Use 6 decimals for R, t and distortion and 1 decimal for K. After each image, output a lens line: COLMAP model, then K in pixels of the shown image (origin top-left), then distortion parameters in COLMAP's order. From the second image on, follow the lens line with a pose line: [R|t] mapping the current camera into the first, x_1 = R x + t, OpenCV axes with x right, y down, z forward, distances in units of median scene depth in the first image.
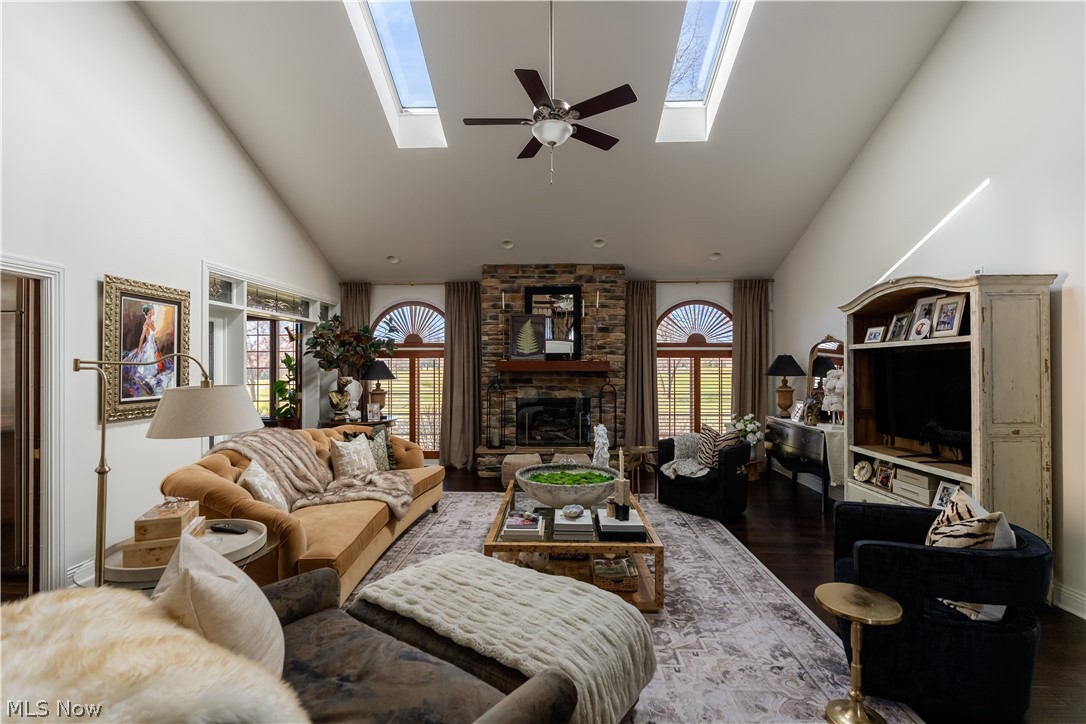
lens RADIAL K [[491.5, 0, 543.2], [0, 491.5, 364.9], [0, 0, 1]] dist [-0.002387, 0.000152]
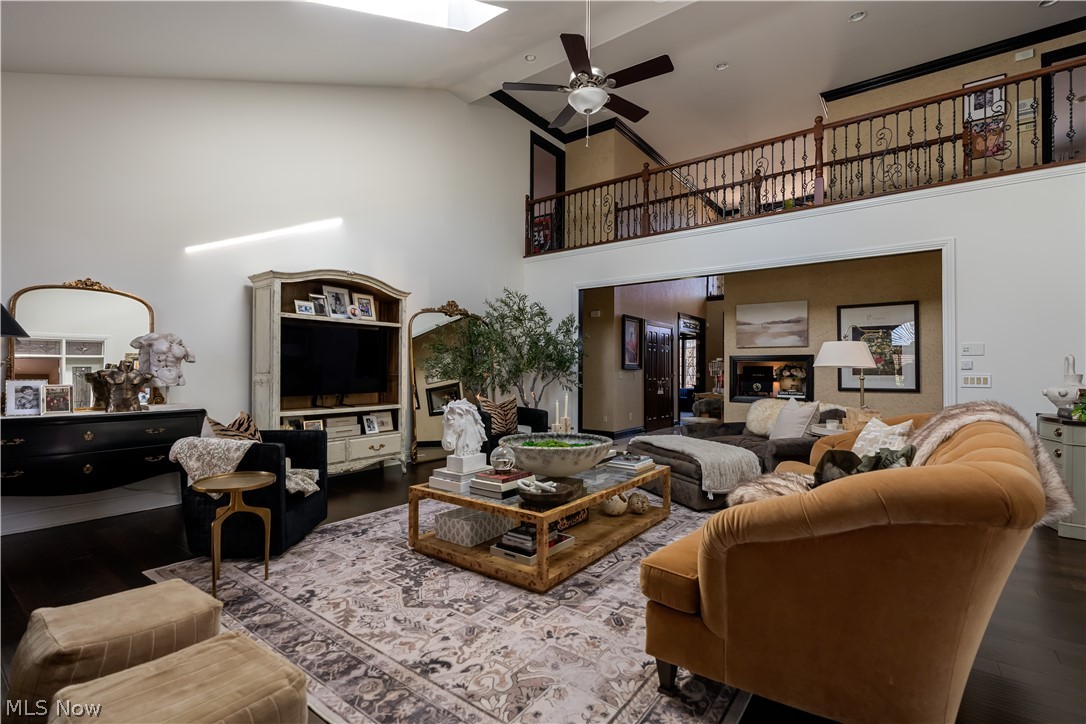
lens RADIAL K [[491.5, 0, 543.2], [0, 491.5, 364.9], [0, 0, 1]] dist [-0.002387, 0.000152]
pose [[-0.820985, 0.006251, 0.570916, -0.388972], [-0.004825, 0.999828, -0.017885, 0.081175], [-0.570929, -0.017438, -0.820814, 1.497596]]
